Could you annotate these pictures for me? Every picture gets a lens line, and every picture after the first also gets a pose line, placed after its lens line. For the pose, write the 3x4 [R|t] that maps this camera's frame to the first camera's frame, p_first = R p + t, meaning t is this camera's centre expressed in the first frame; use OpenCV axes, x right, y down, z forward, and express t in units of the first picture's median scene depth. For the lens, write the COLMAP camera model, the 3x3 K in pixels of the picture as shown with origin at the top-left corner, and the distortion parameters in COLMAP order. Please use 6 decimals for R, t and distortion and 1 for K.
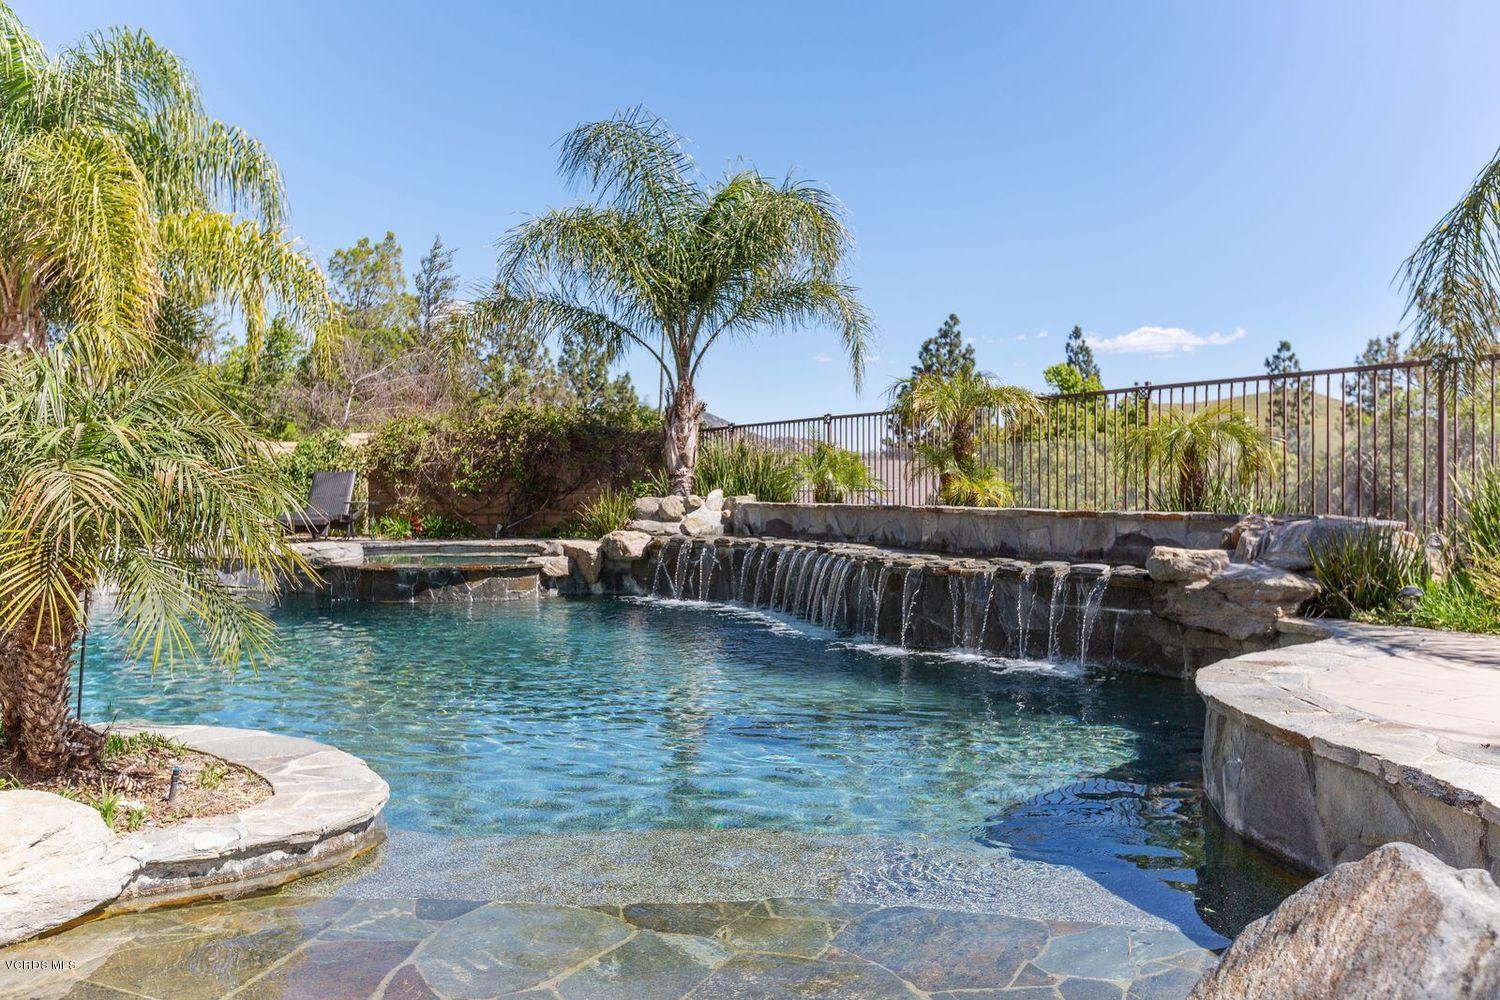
lens RADIAL K [[1169.5, 0, 749.8], [0, 1169.5, 498.3], [0, 0, 1]] dist [0.016563, -0.000442]
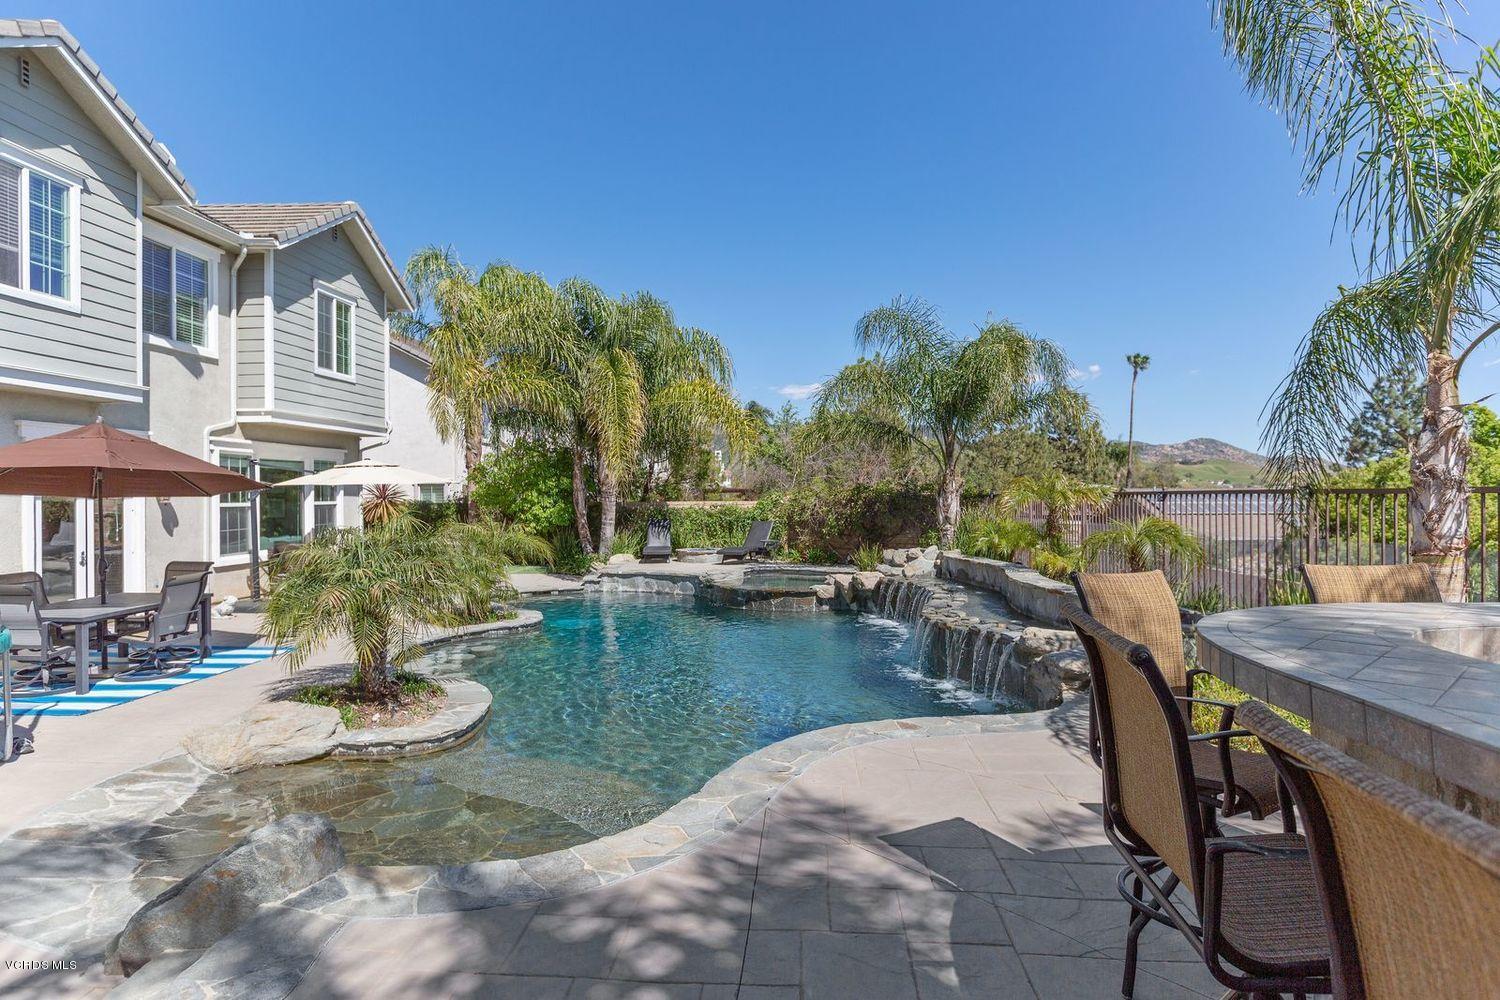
lens RADIAL K [[804.6, 0, 751.2], [0, 804.6, 501.6], [0, 0, 1]] dist [-0.008186, -0.000360]
pose [[0.856531, 0.000530, -0.516096, 0.320513], [-0.004447, 0.999970, -0.006354, -0.059538], [0.516077, 0.007737, 0.856507, -0.018360]]
